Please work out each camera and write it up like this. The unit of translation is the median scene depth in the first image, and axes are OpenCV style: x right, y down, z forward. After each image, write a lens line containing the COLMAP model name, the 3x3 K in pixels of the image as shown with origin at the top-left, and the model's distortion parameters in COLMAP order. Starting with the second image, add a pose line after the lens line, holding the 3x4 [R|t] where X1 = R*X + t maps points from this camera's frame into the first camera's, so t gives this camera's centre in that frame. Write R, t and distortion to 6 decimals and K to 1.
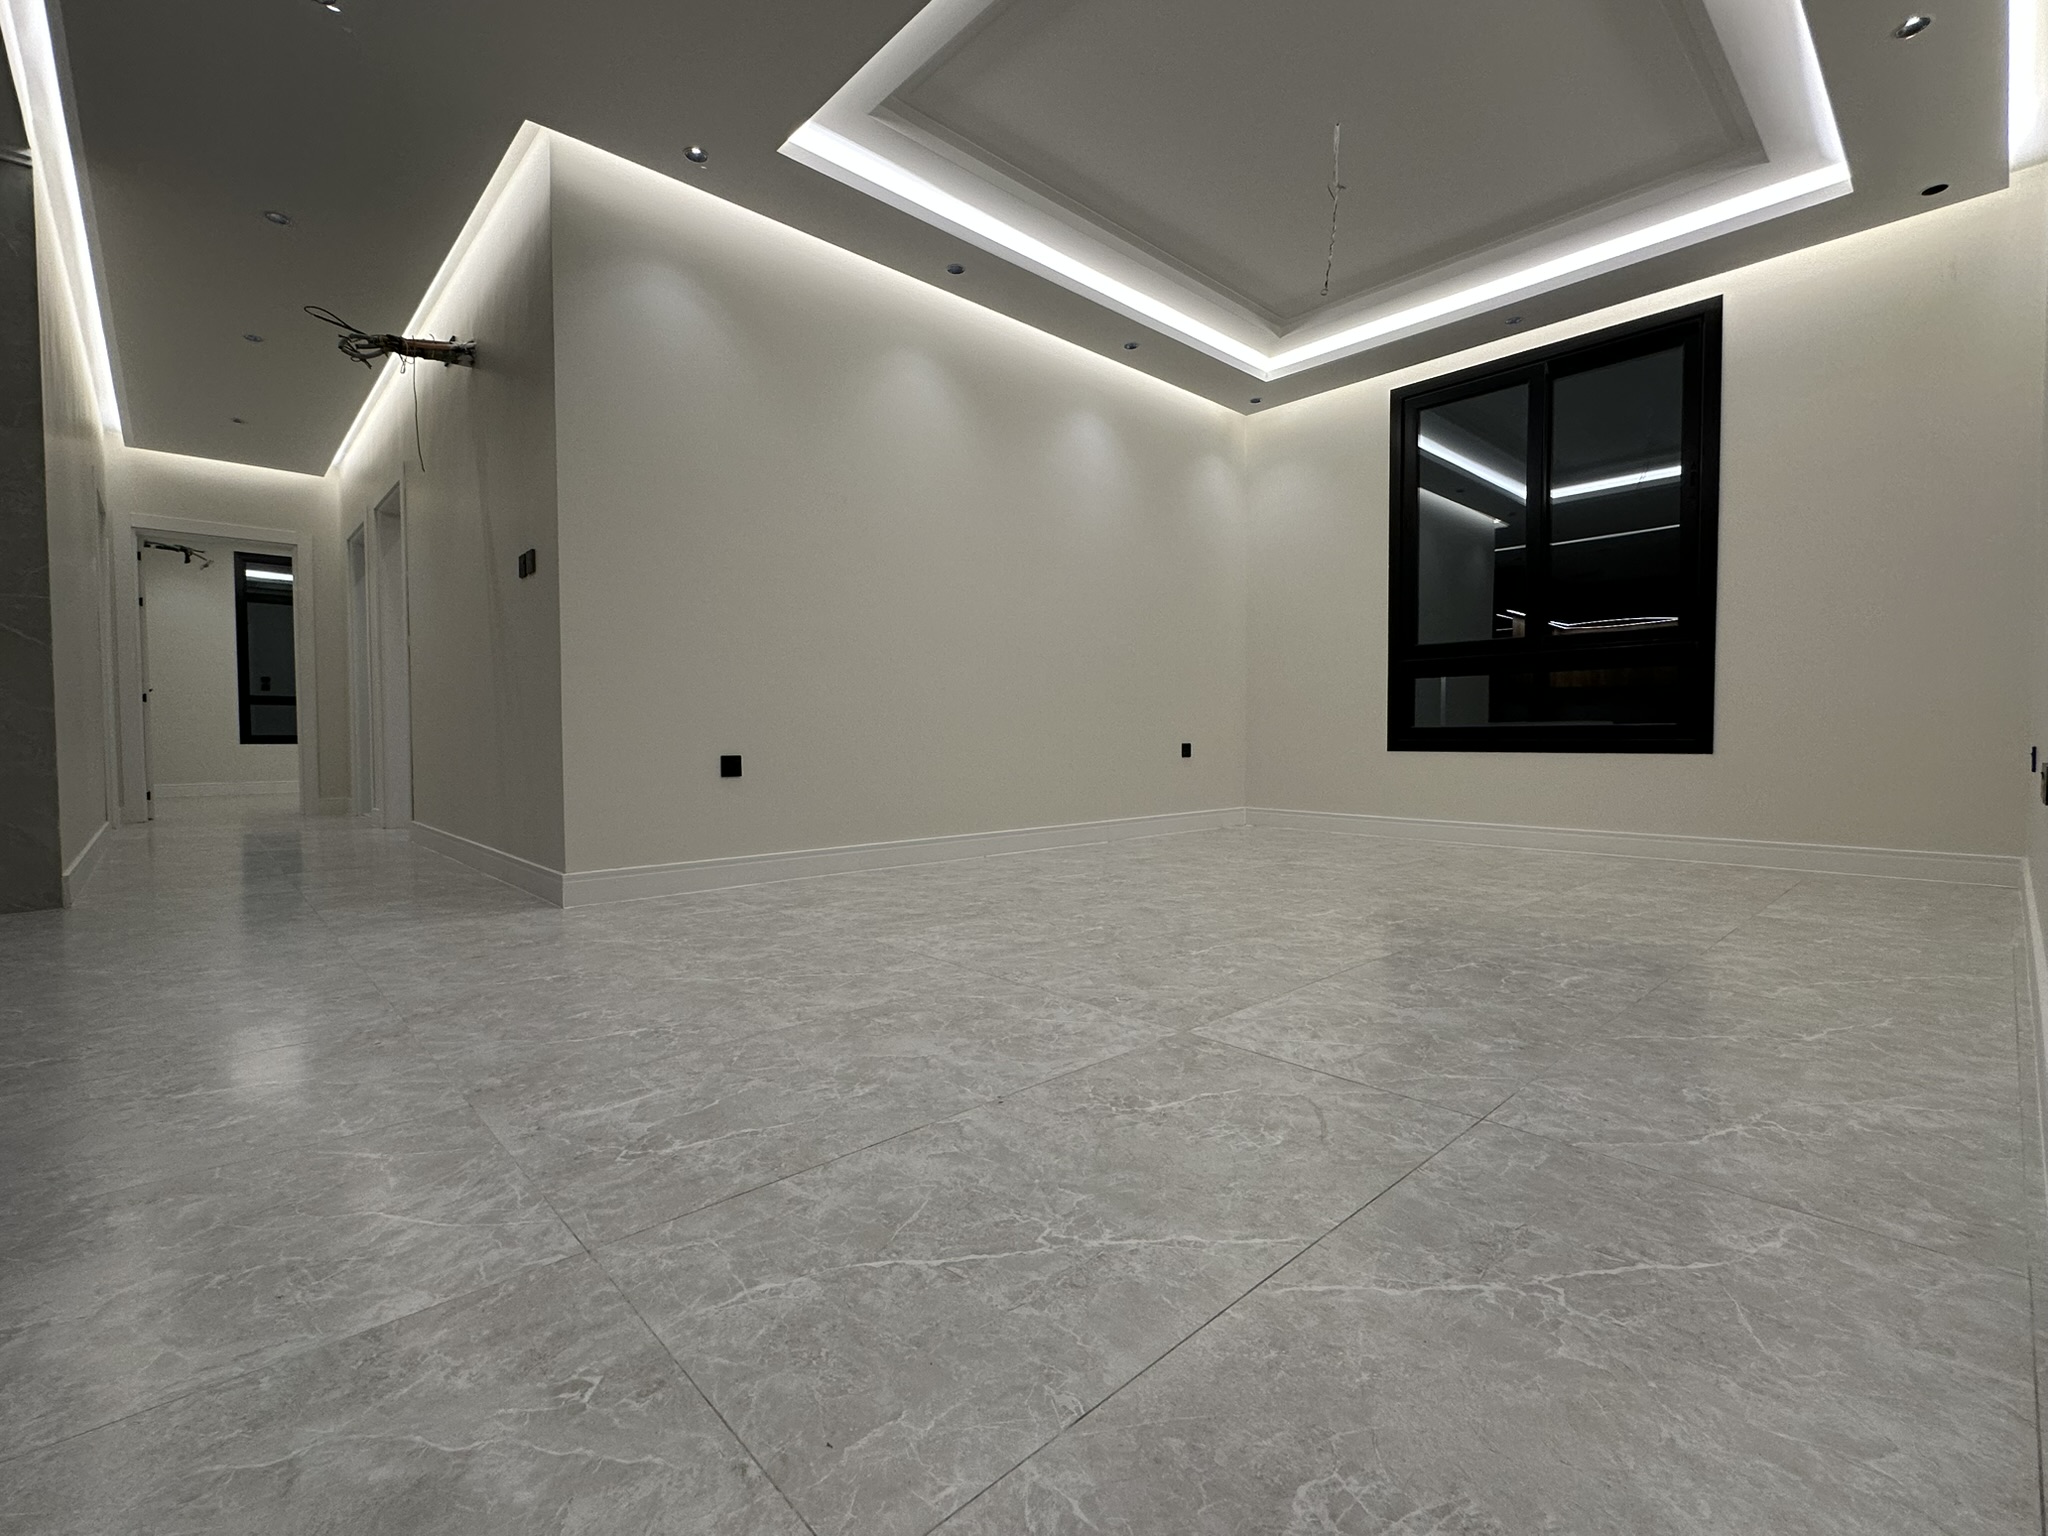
lens RADIAL K [[909.6, 0, 1022.5], [0, 909.6, 769.8], [0, 0, 1]] dist [-0.001376, -0.000124]
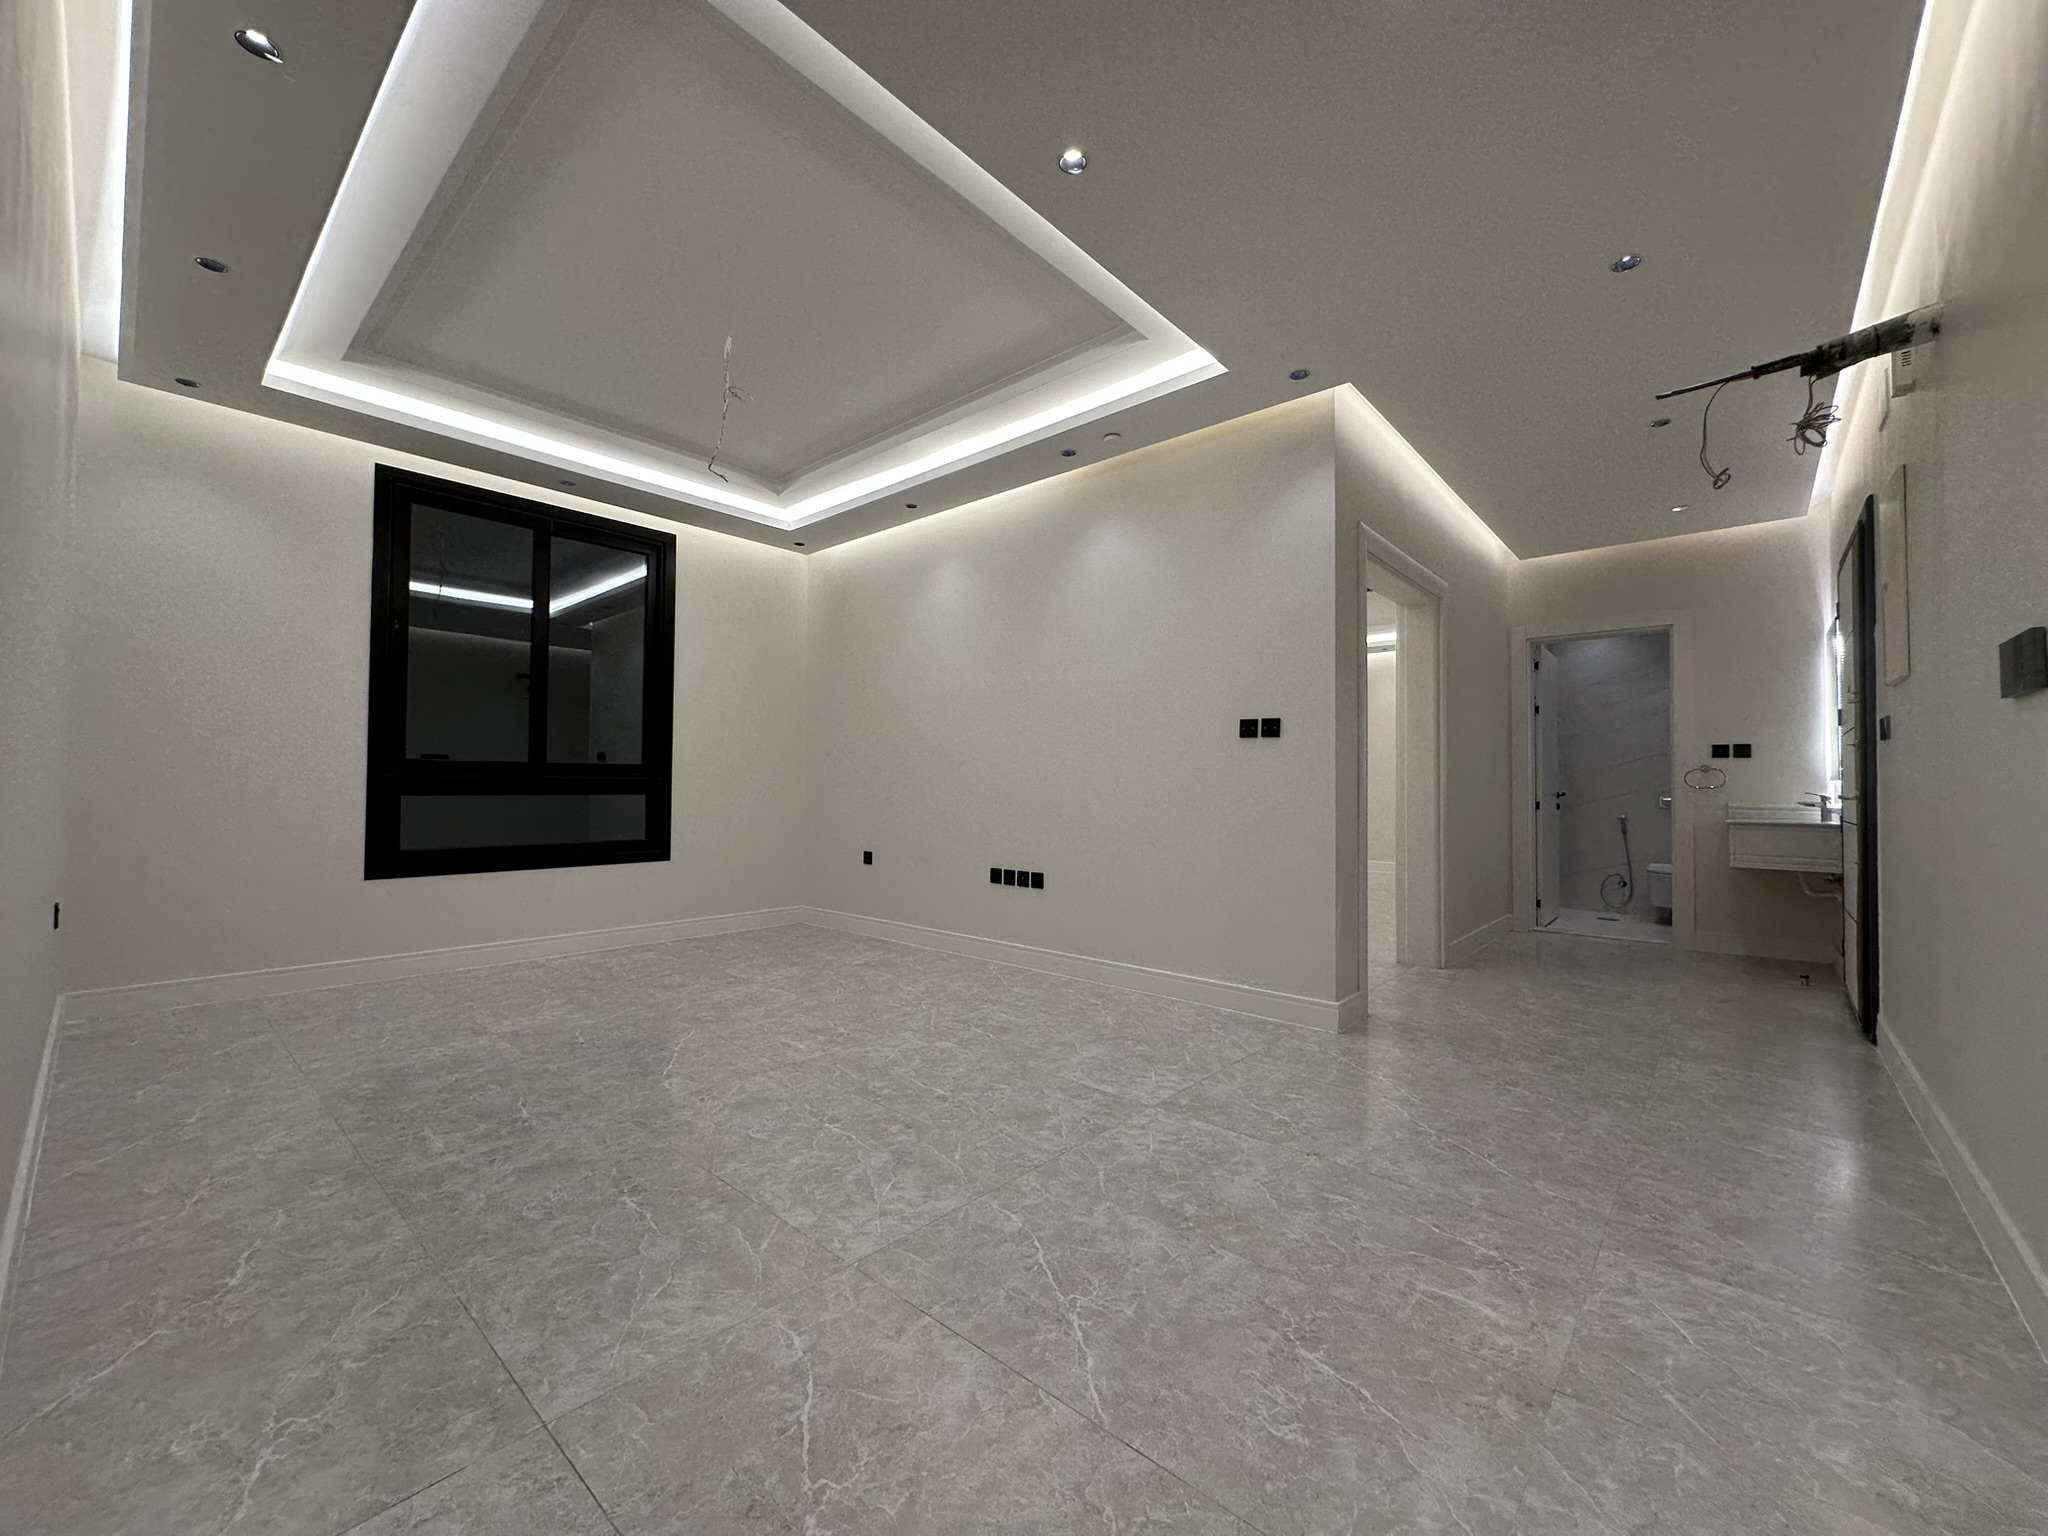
lens RADIAL K [[816.2, 0, 1019.6], [0, 816.2, 765.5], [0, 0, 1]] dist [-0.002884, 0.000582]
pose [[-0.095584, 0.029266, 0.994991, -1.210157], [0.029003, 0.999225, -0.026605, -0.261754], [-0.994999, 0.026315, -0.096358, 1.365761]]
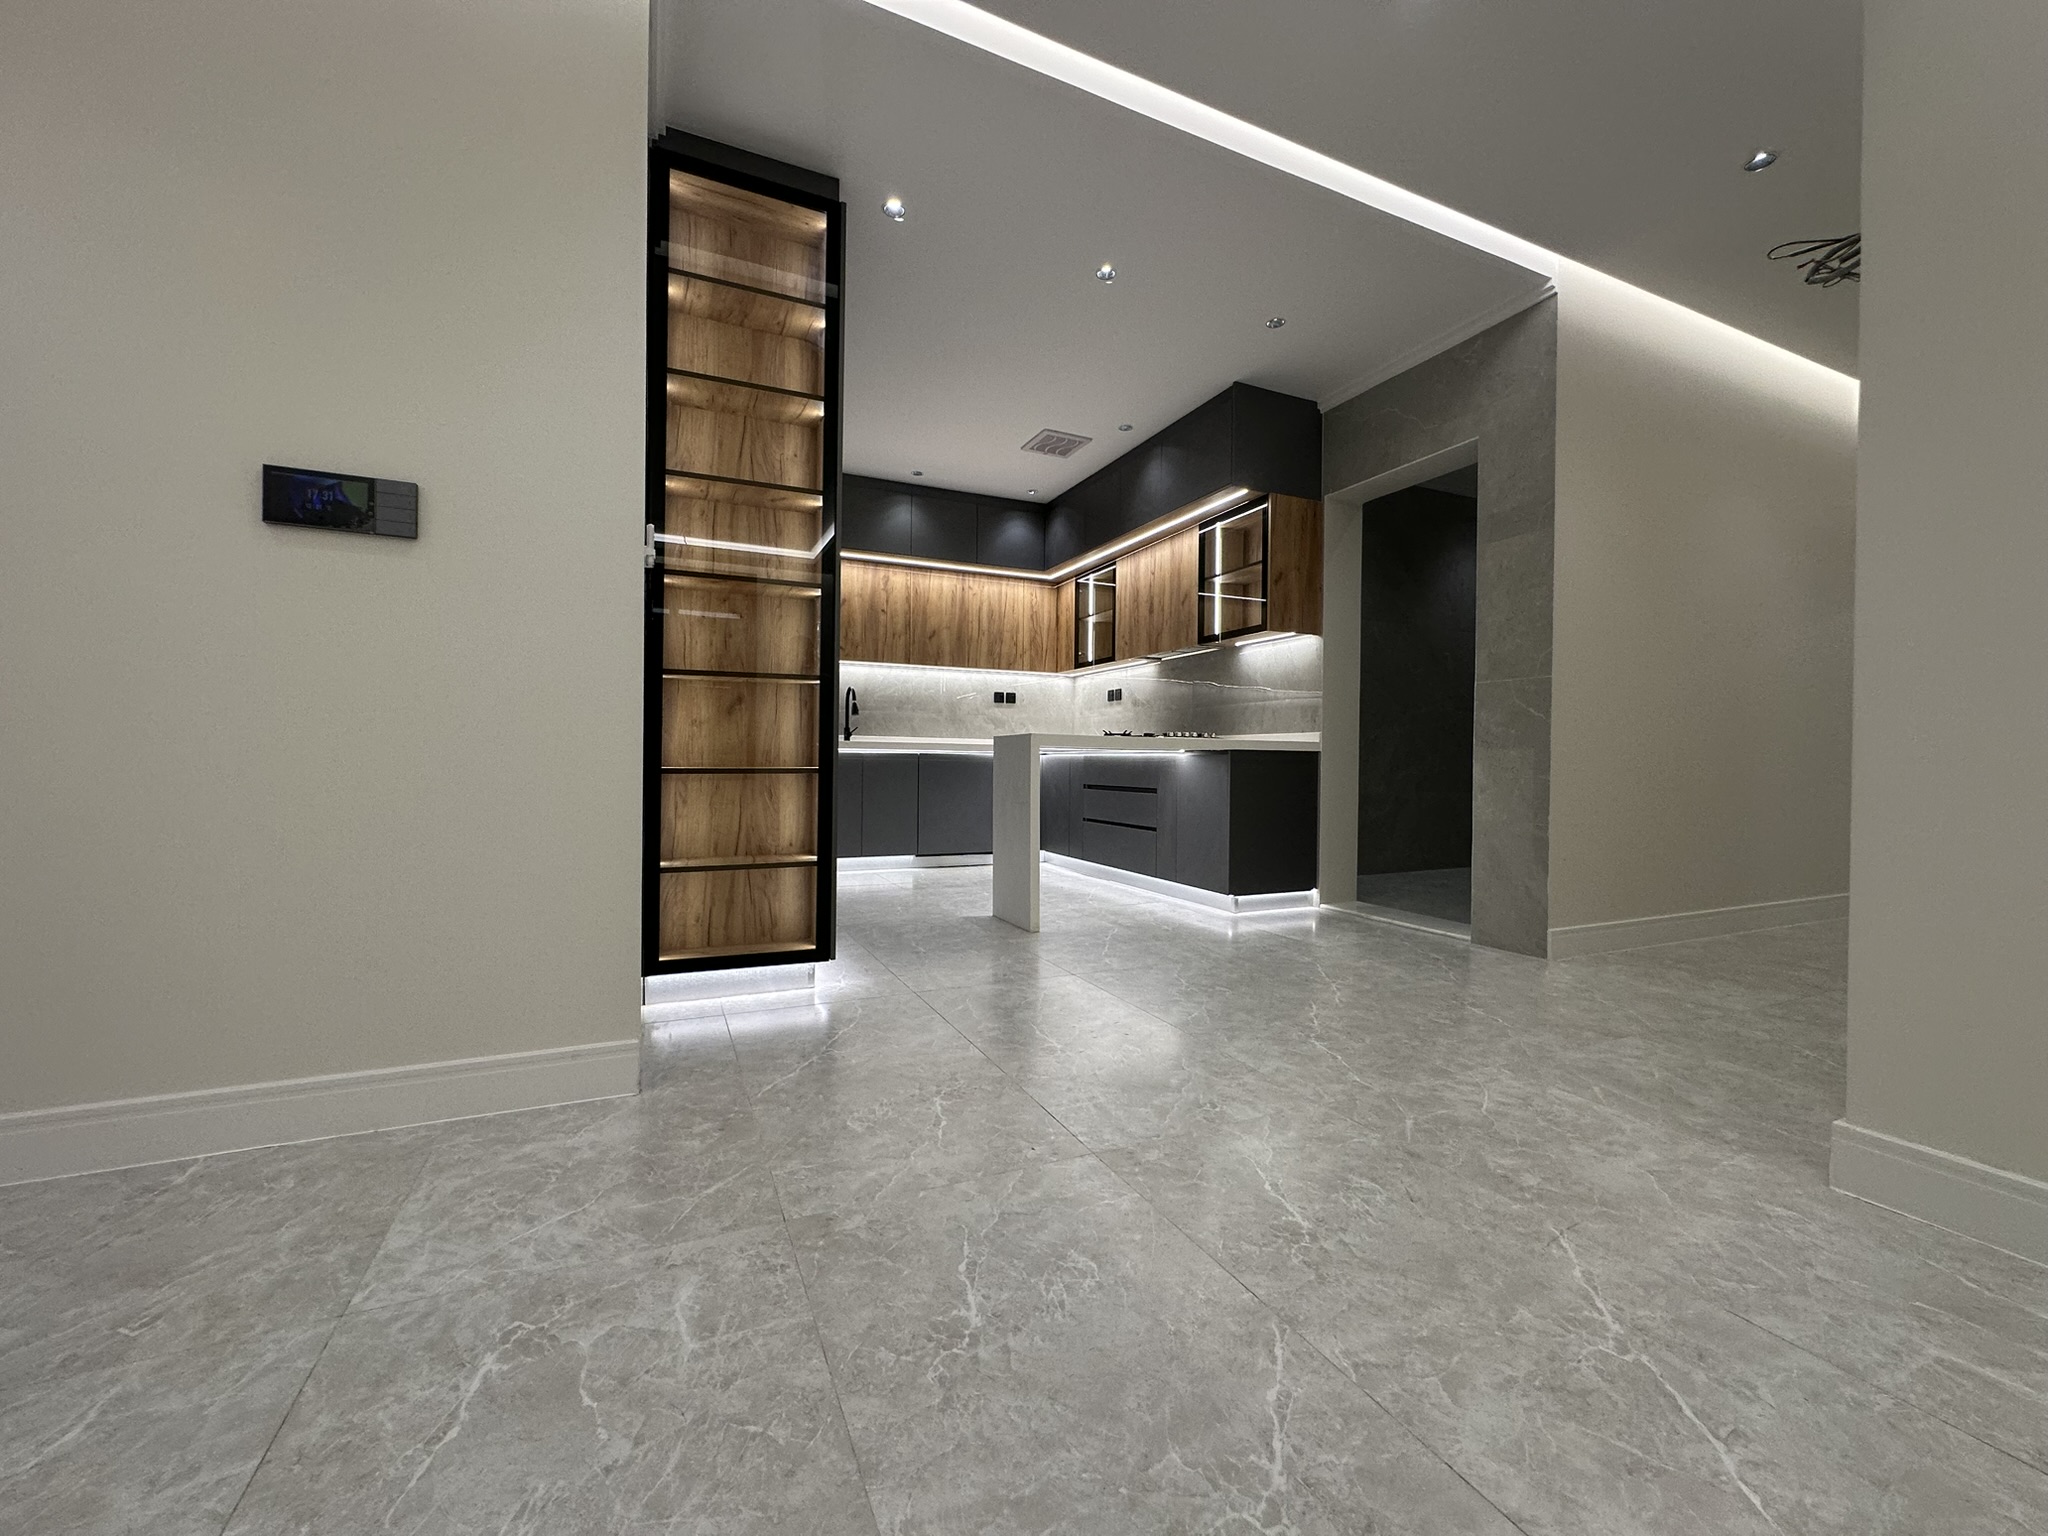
lens RADIAL K [[816.2, 0, 1019.6], [0, 816.2, 765.5], [0, 0, 1]] dist [-0.002884, 0.000582]
pose [[-0.318152, 0.007076, -0.948013, 0.124795], [-0.045555, 0.998703, 0.022742, -0.129337], [0.946945, 0.050422, -0.317417, 1.231513]]
